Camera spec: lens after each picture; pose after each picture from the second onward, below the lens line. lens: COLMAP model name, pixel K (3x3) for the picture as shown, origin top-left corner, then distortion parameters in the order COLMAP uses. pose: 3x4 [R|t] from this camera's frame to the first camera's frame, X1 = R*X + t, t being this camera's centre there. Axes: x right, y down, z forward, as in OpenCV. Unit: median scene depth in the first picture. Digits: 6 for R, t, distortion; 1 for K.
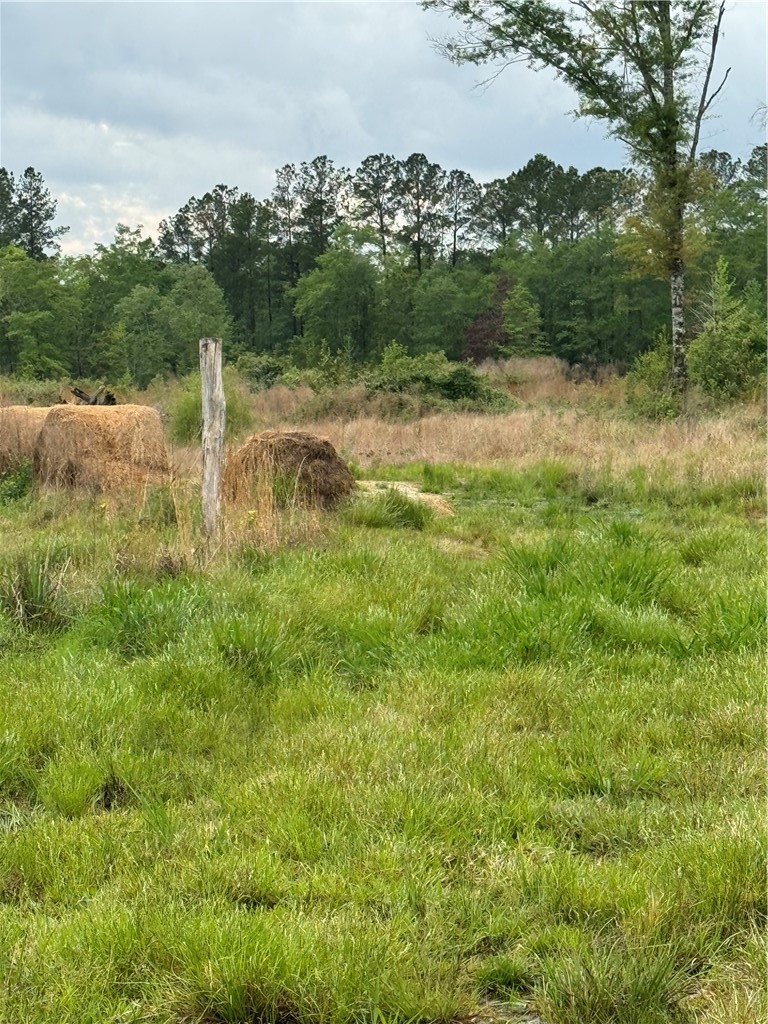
lens RADIAL K [[2997.8, 0, 396.3], [0, 2997.8, 493.7], [0, 0, 1]] dist [0.093798, 0.000000]
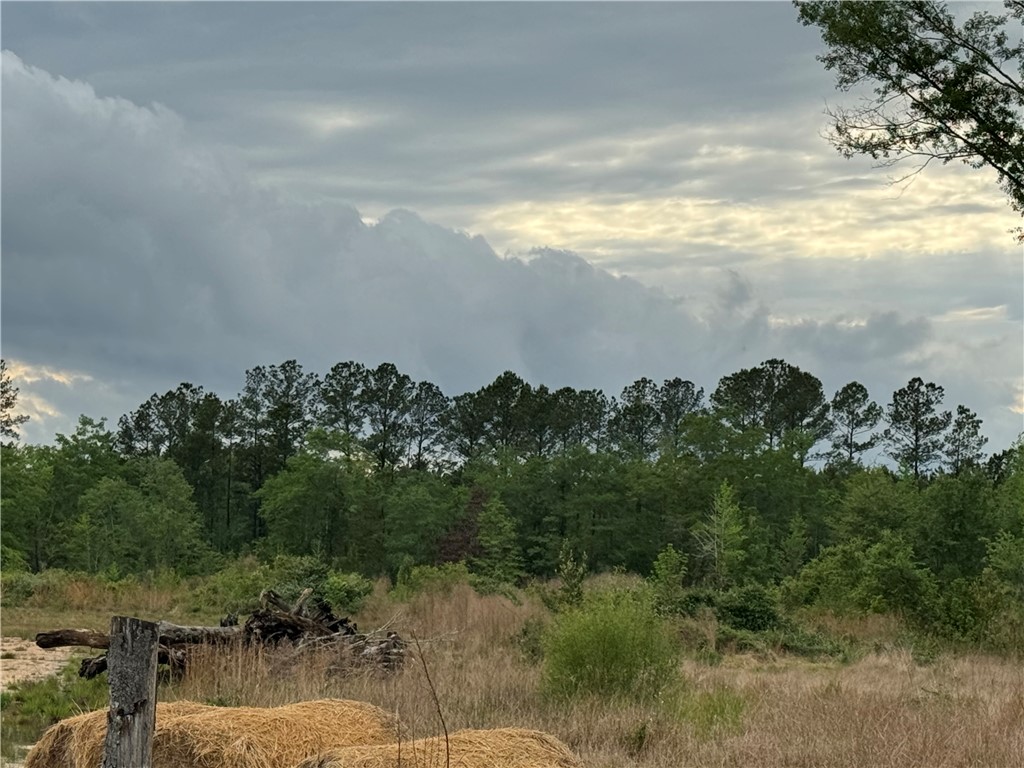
lens RADIAL K [[2612.1, 0, 514.7], [0, 2612.1, 389.7], [0, 0, 1]] dist [0.157285, 0.000000]
pose [[0.993515, 0.059517, 0.096881, -0.035036], [-0.048052, 0.992010, -0.116648, -0.004346], [-0.103050, 0.111236, 0.988437, 0.130007]]
